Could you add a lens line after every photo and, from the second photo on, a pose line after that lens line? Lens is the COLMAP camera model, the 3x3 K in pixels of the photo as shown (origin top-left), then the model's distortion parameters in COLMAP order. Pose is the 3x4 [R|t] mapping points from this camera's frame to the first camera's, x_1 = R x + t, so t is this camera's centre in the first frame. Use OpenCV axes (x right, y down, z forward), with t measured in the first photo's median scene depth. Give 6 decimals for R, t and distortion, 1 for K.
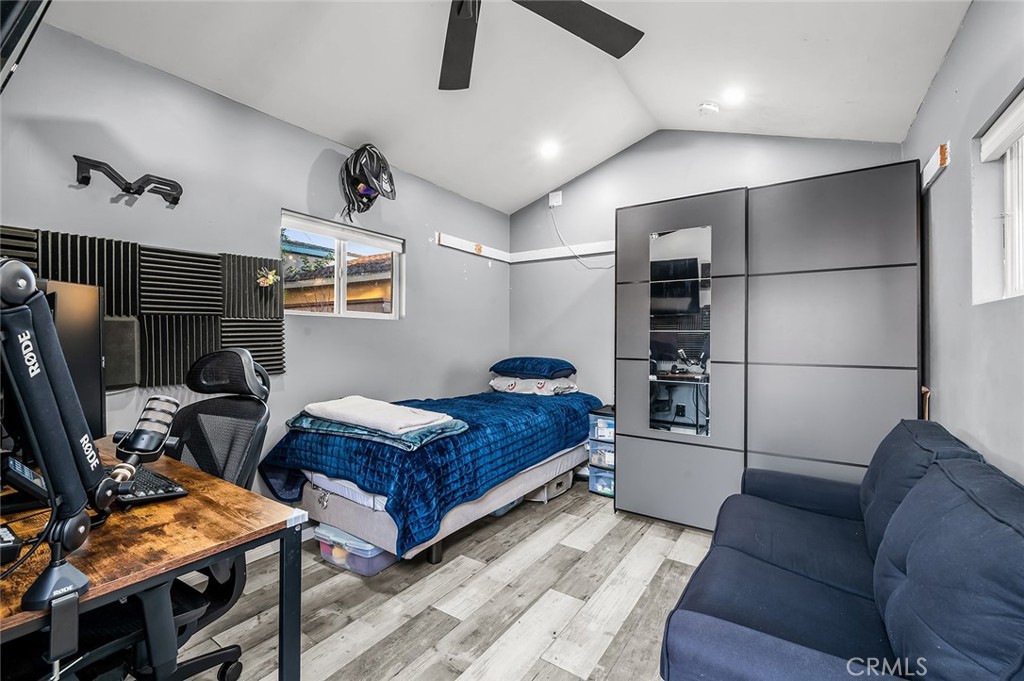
lens RADIAL K [[428.9, 0, 517.0], [0, 428.9, 339.5], [0, 0, 1]] dist [0.003367, 0.000477]
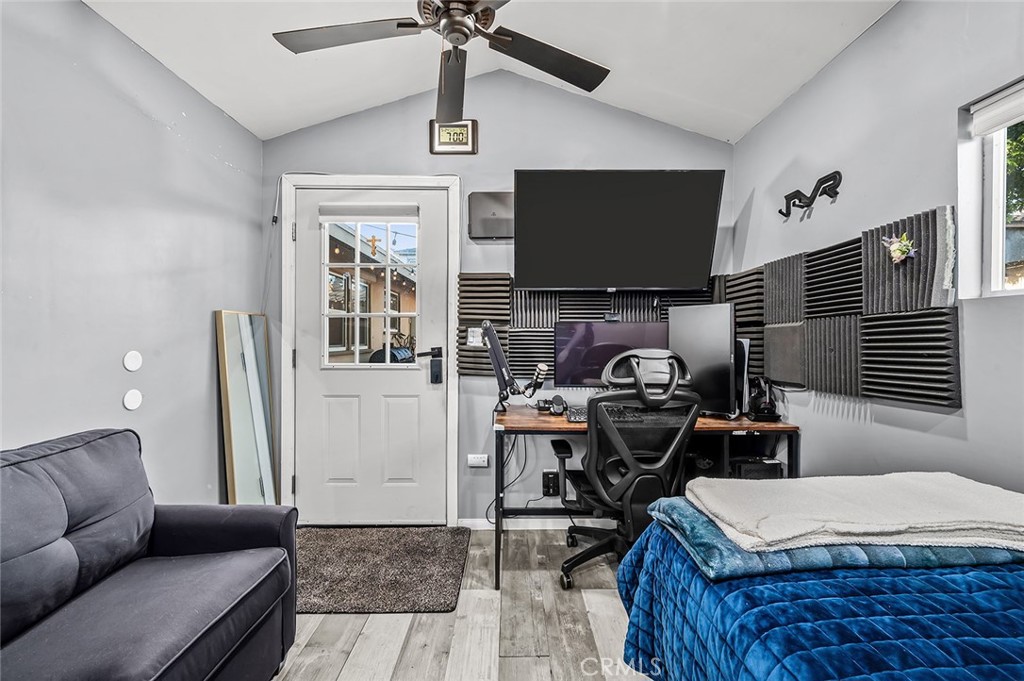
lens RADIAL K [[418.5, 0, 520.5], [0, 418.5, 340.1], [0, 0, 1]] dist [0.003908, -0.000482]
pose [[-0.808165, -0.010518, -0.588863, 0.273241], [-0.009850, 0.999942, -0.004343, 0.001121], [0.588874, 0.002290, -0.808221, 1.398682]]
